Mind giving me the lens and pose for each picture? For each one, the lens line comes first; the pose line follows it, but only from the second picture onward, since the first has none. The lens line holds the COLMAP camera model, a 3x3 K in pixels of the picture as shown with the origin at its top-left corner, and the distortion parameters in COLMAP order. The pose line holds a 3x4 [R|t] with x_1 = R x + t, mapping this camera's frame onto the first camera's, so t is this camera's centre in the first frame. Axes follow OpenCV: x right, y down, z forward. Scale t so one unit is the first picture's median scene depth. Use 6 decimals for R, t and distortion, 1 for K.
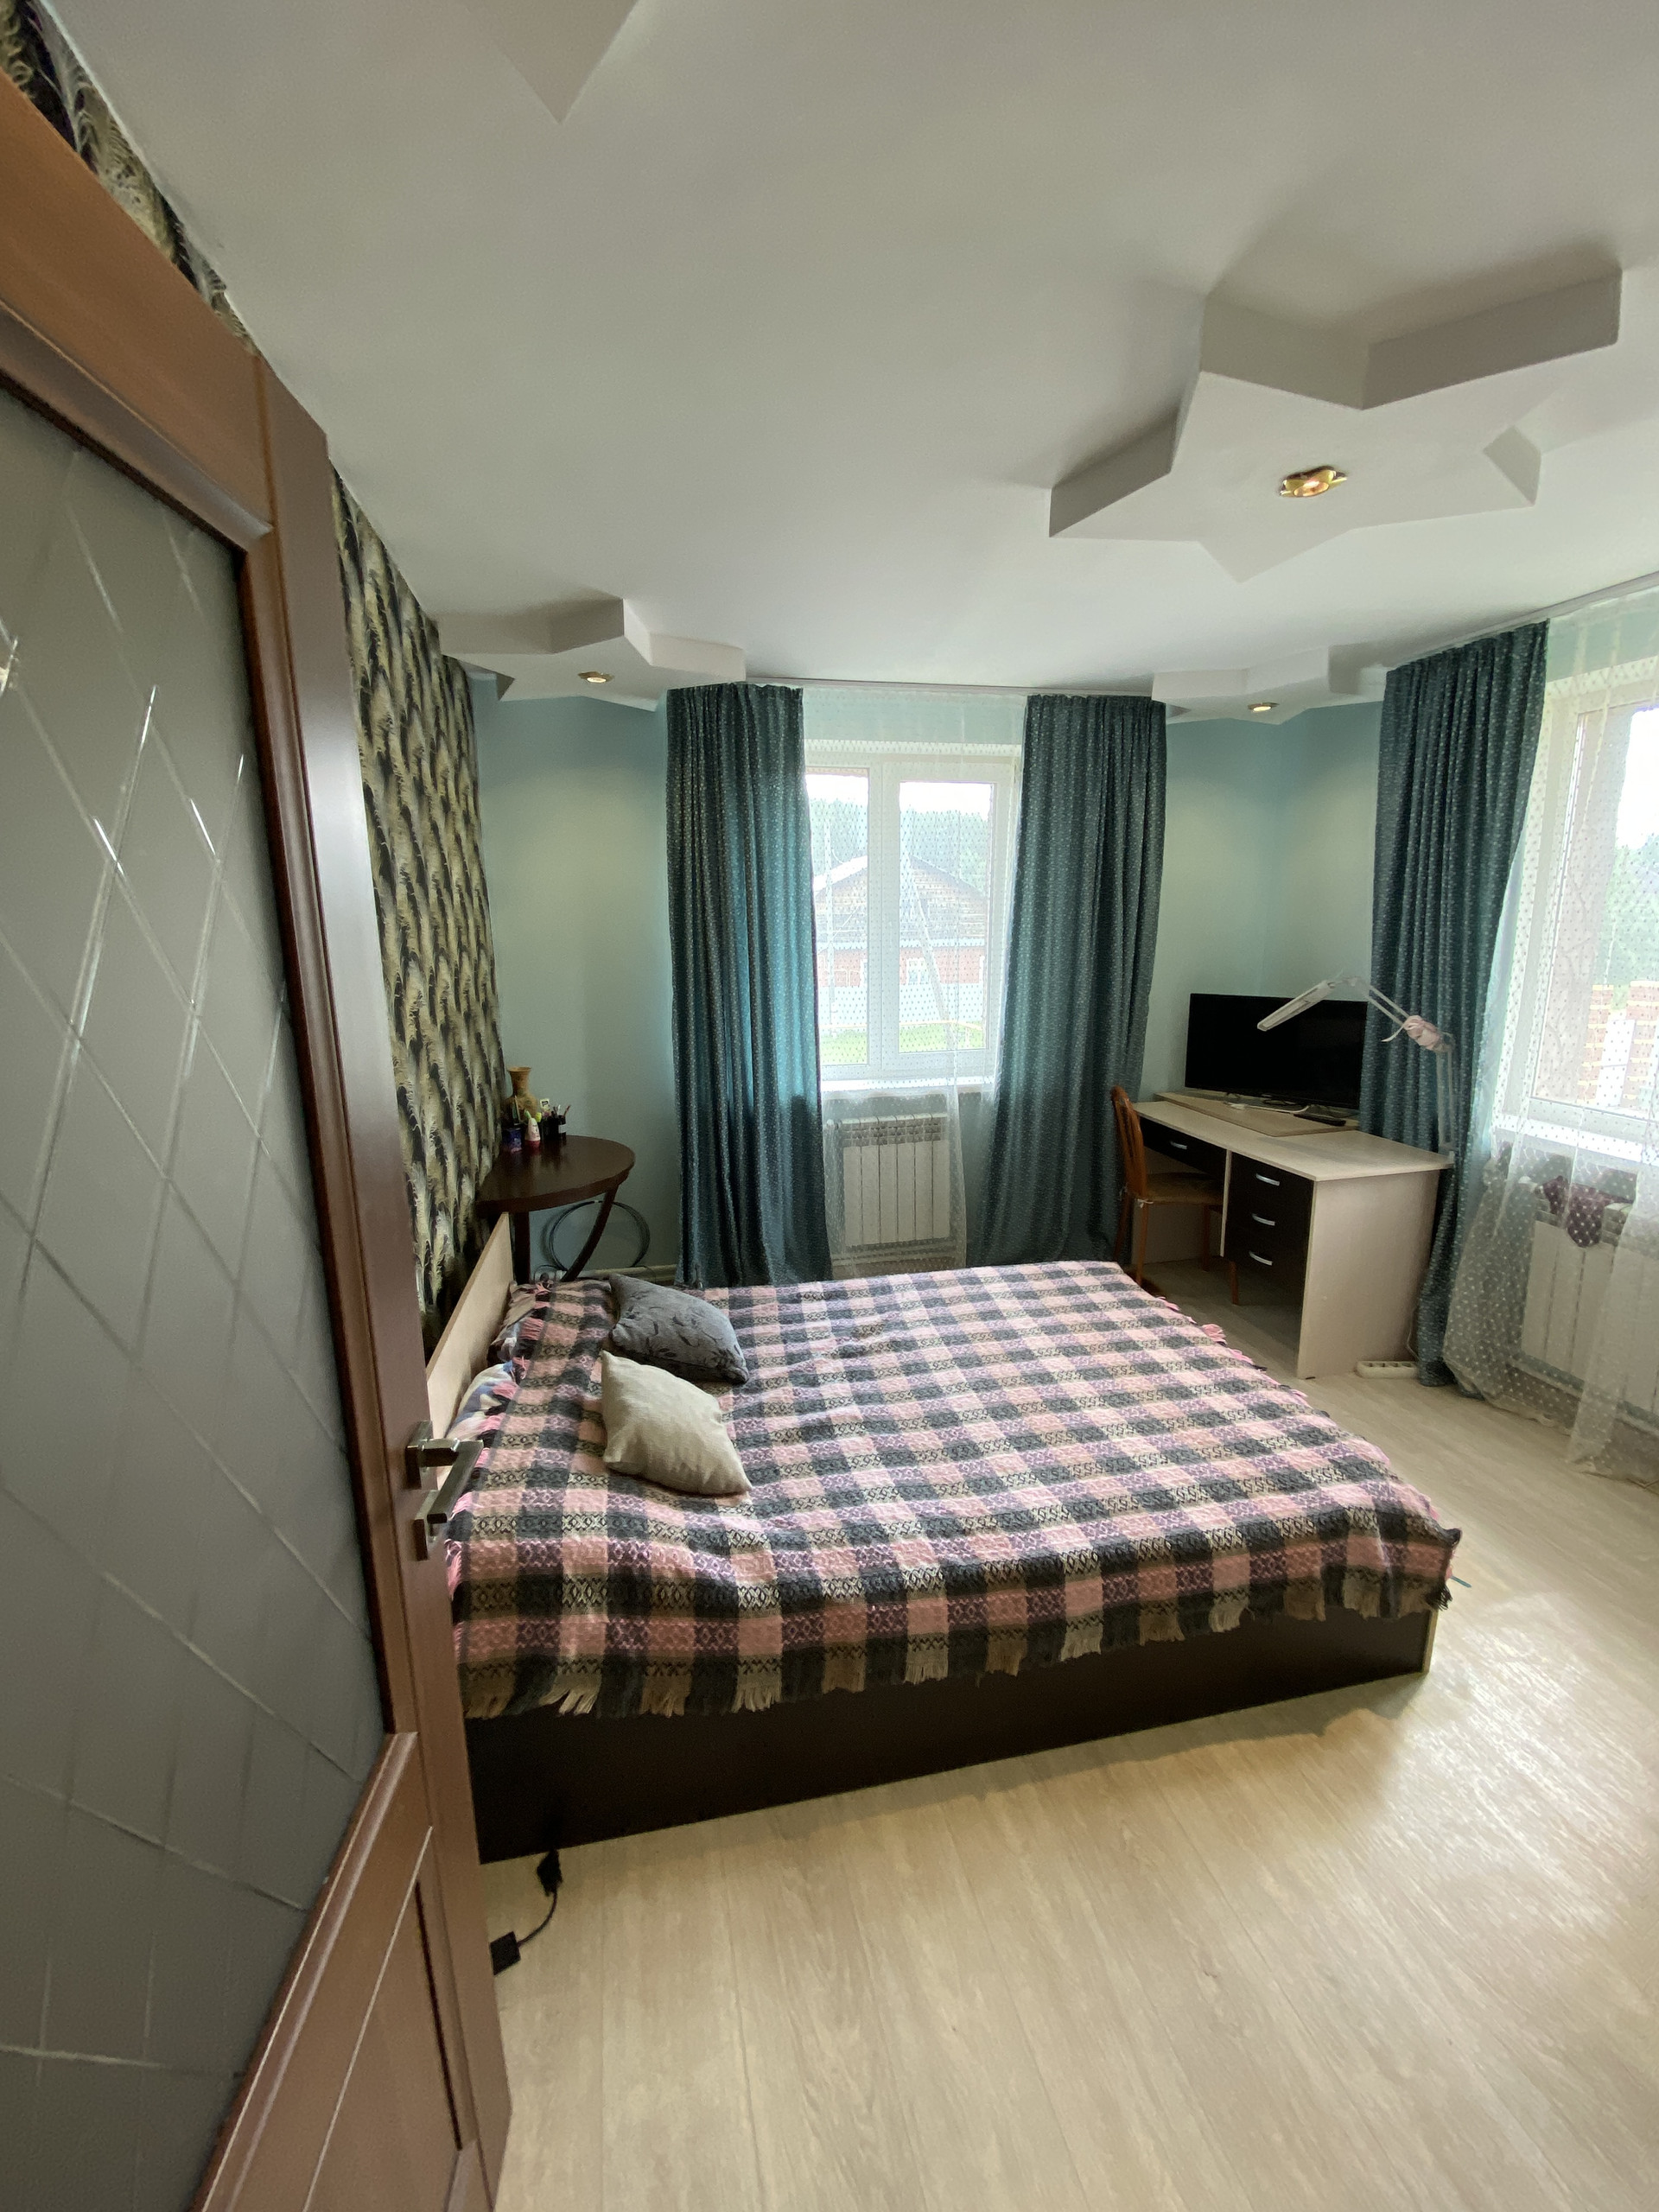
lens RADIAL K [[885.7, 0, 809.5], [0, 885.7, 1103.4], [0, 0, 1]] dist [0.010009, -0.002014]
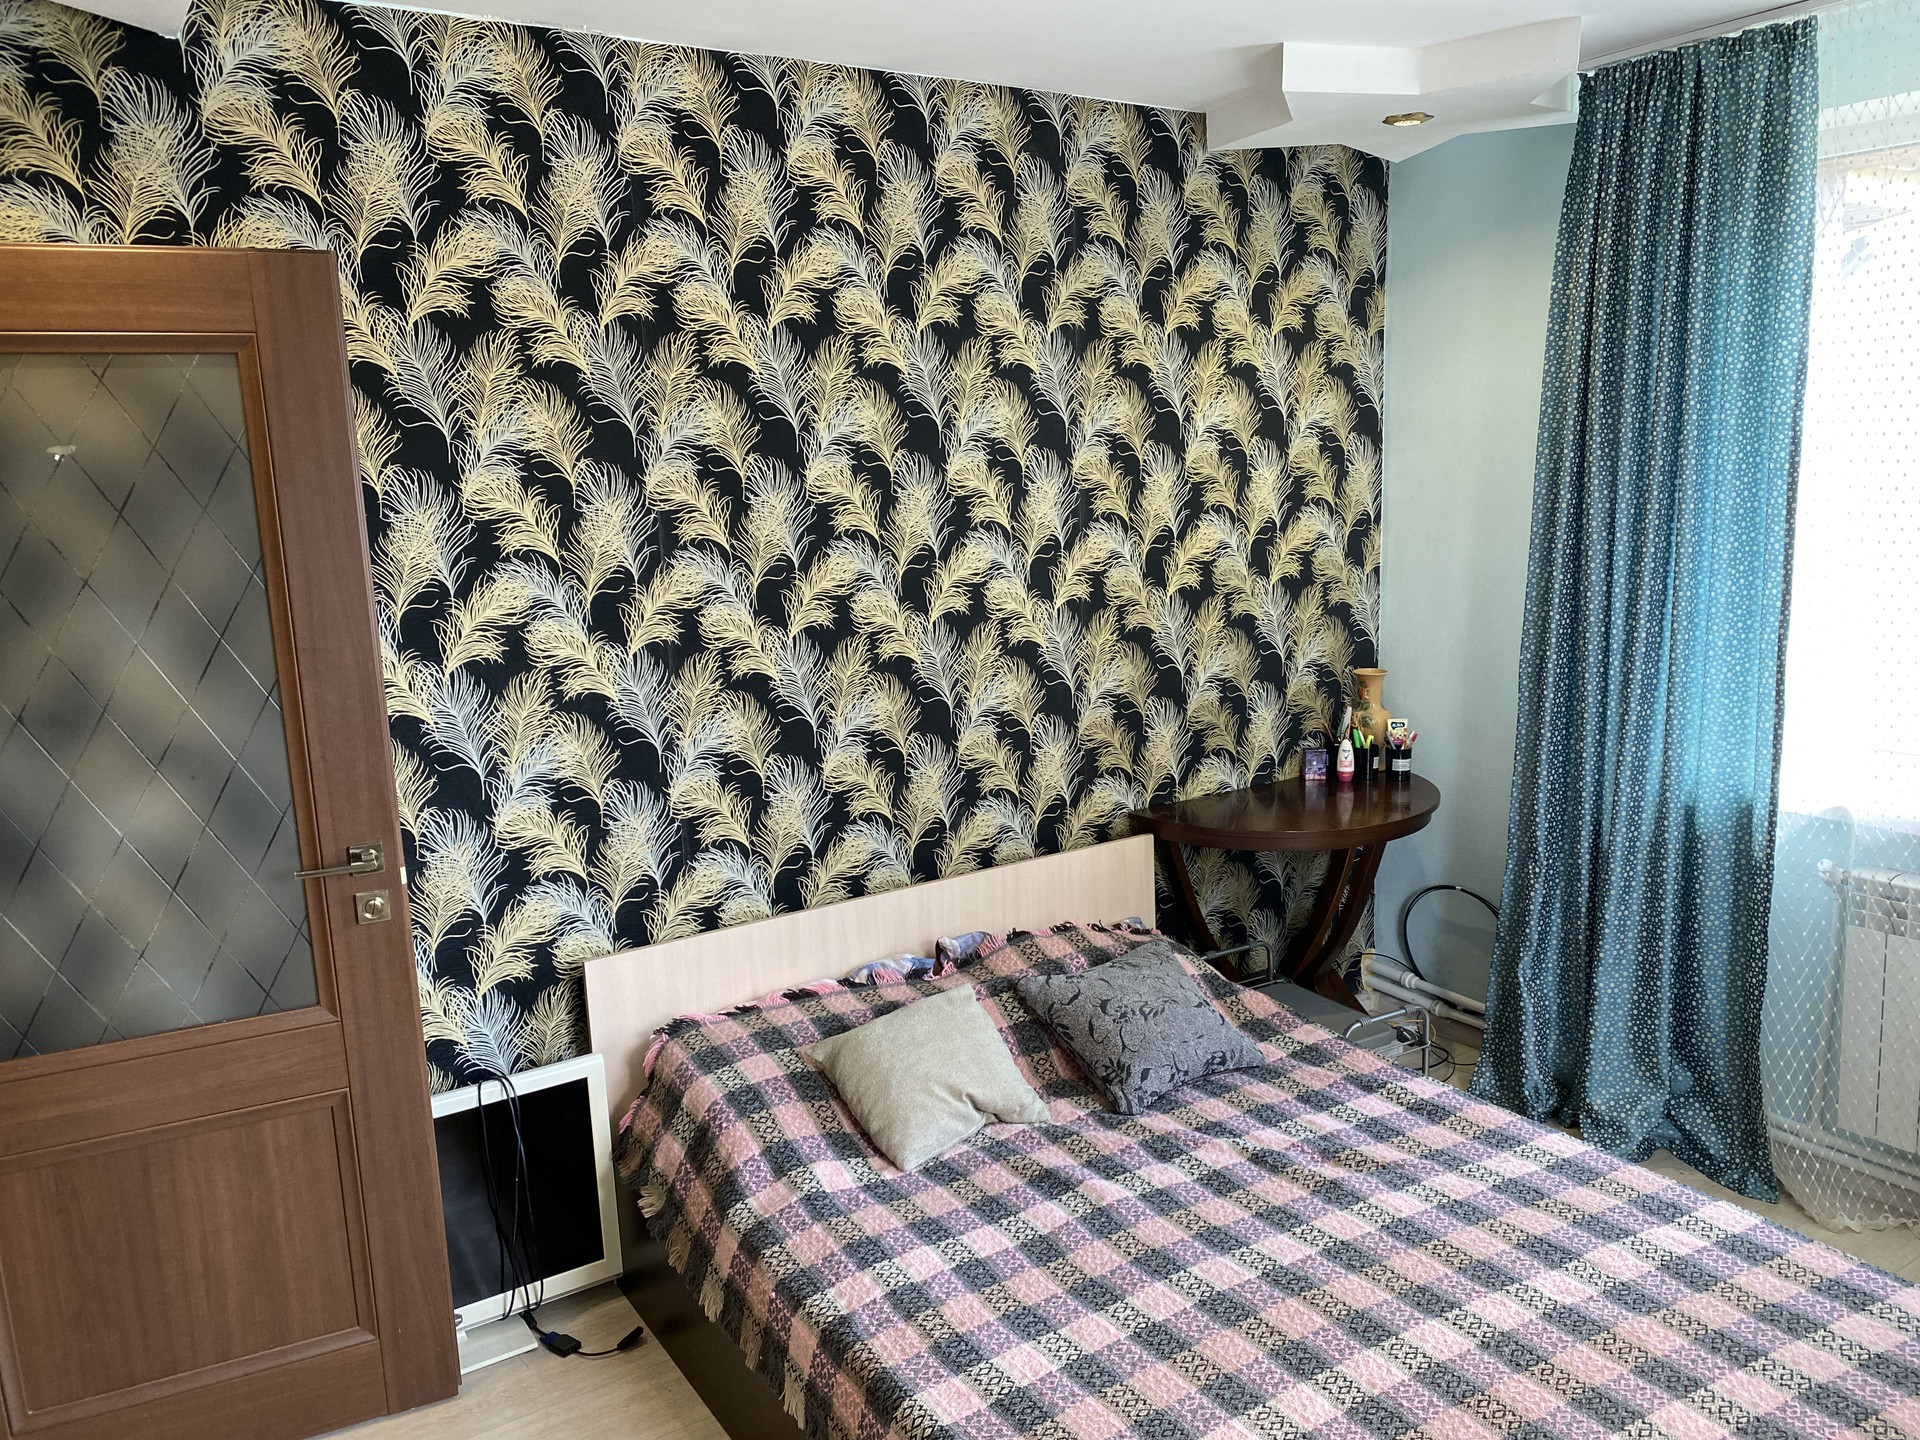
lens RADIAL K [[1430.1, 0, 945.9], [0, 1430.1, 718.0], [0, 0, 1]] dist [0.022463, -0.031063]
pose [[0.377264, 0.172229, -0.909950, 0.863633], [-0.161630, 0.979720, 0.118424, -0.120112], [0.911893, 0.102398, 0.397450, 0.348284]]
